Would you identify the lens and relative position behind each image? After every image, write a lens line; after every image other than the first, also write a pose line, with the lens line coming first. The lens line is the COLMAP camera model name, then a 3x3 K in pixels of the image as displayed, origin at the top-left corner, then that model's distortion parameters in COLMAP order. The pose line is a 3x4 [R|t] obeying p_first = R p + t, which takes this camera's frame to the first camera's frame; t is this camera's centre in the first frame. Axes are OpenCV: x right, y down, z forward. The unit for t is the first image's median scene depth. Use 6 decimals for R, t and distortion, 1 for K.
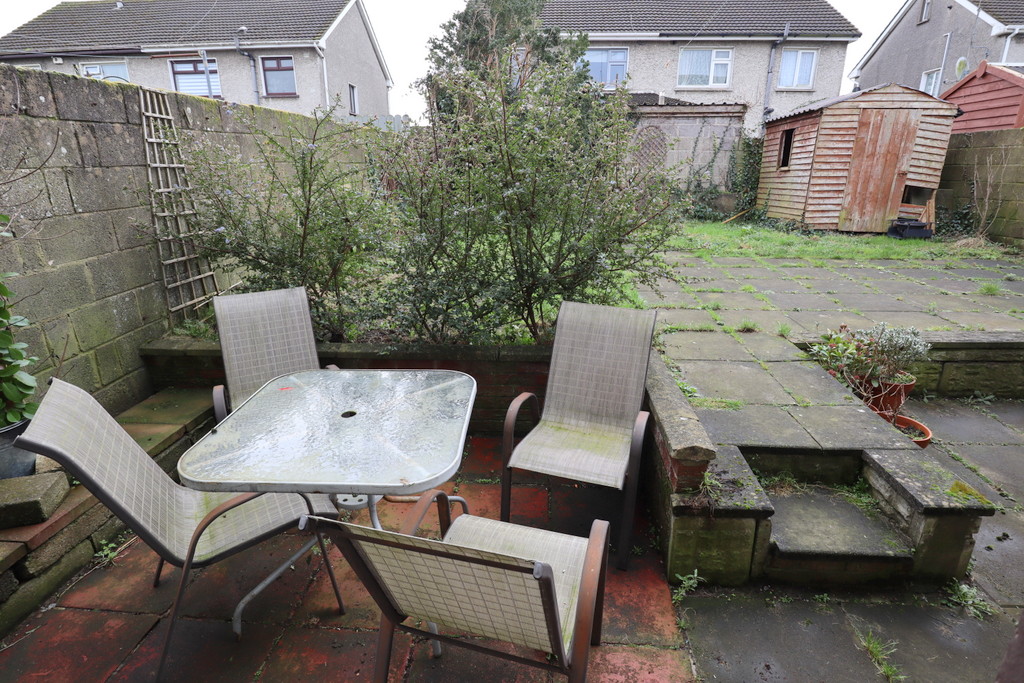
lens RADIAL K [[518.0, 0, 512.3], [0, 518.0, 337.6], [0, 0, 1]] dist [-0.024973, 0.002283]
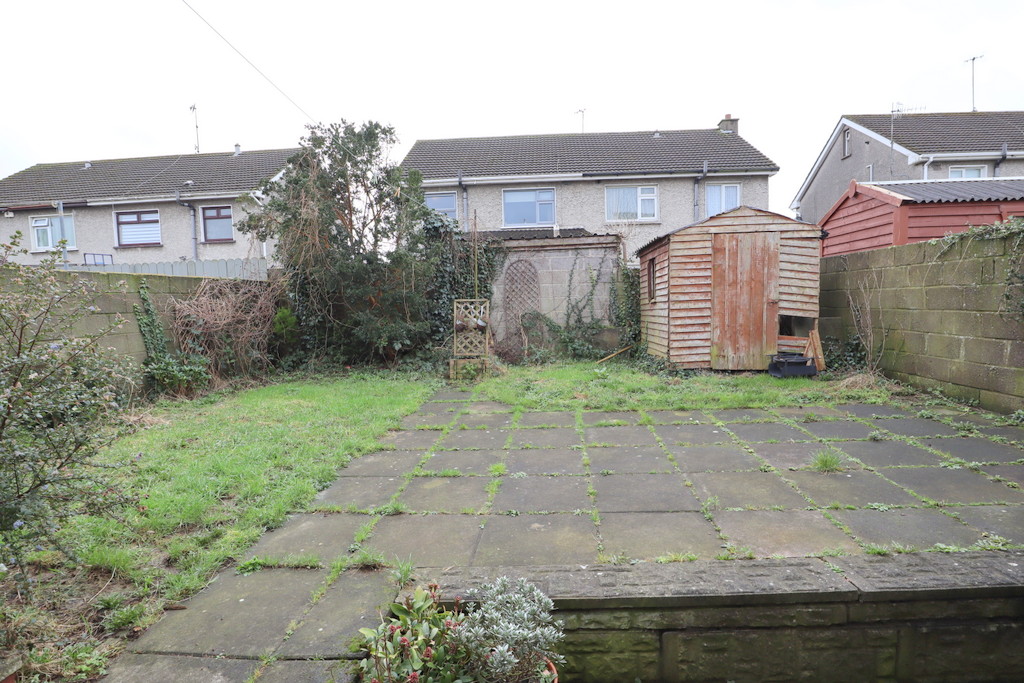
lens RADIAL K [[518.0, 0, 512.3], [0, 518.0, 337.6], [0, 0, 1]] dist [-0.024973, 0.002283]
pose [[0.999611, -0.027712, -0.003291, 0.316313], [0.026090, 0.969867, -0.242234, -0.063105], [0.009904, 0.242054, 0.970212, 0.162255]]
